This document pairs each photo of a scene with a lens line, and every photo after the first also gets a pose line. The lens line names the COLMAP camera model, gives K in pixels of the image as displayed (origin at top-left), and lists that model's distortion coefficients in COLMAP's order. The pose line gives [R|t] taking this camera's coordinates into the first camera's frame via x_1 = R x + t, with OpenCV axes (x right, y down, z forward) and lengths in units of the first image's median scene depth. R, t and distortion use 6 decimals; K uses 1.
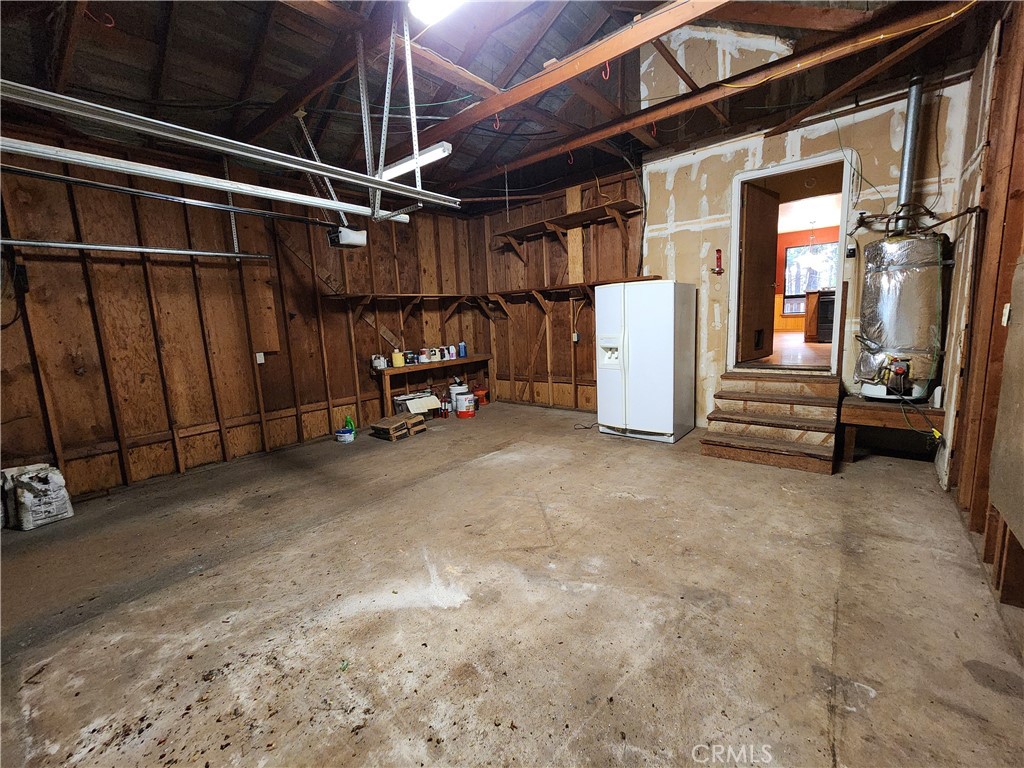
lens RADIAL K [[420.3, 0, 510.2], [0, 420.3, 387.1], [0, 0, 1]] dist [0.000328, 0.001012]
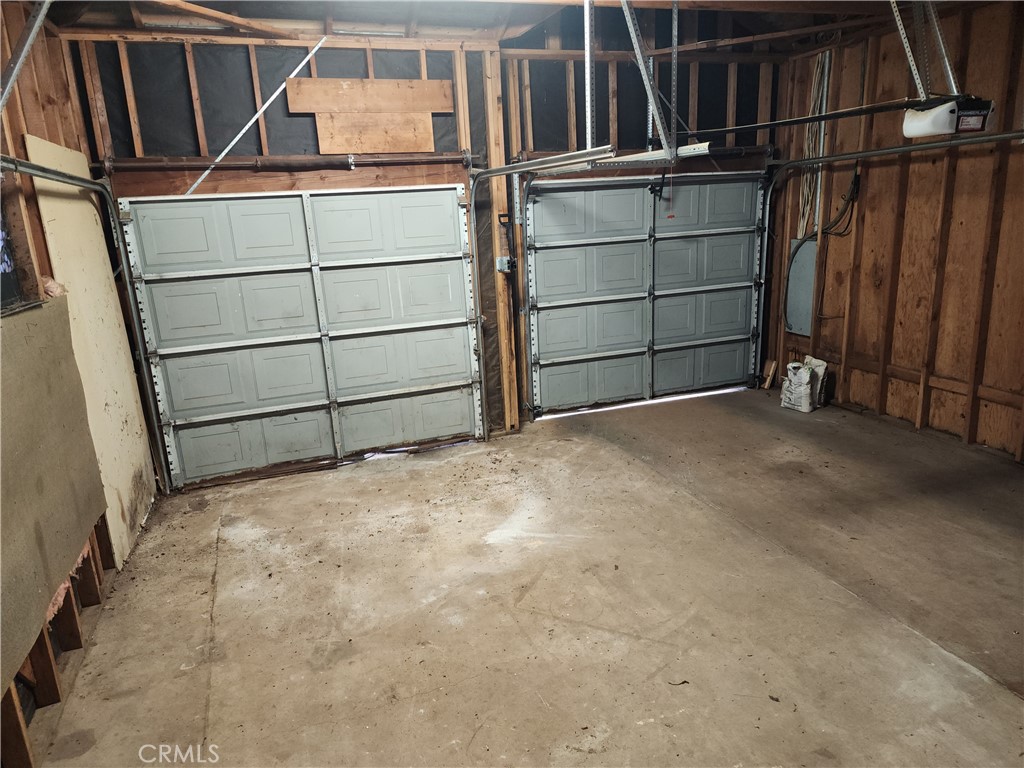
lens RADIAL K [[693.9, 0, 511.0], [0, 693.9, 380.5], [0, 0, 1]] dist [0.043272, -0.007118]
pose [[-0.510801, 0.279729, -0.812917, 1.137945], [-0.065861, 0.930071, 0.361427, -0.530750], [0.857172, 0.238157, -0.456658, 1.609381]]
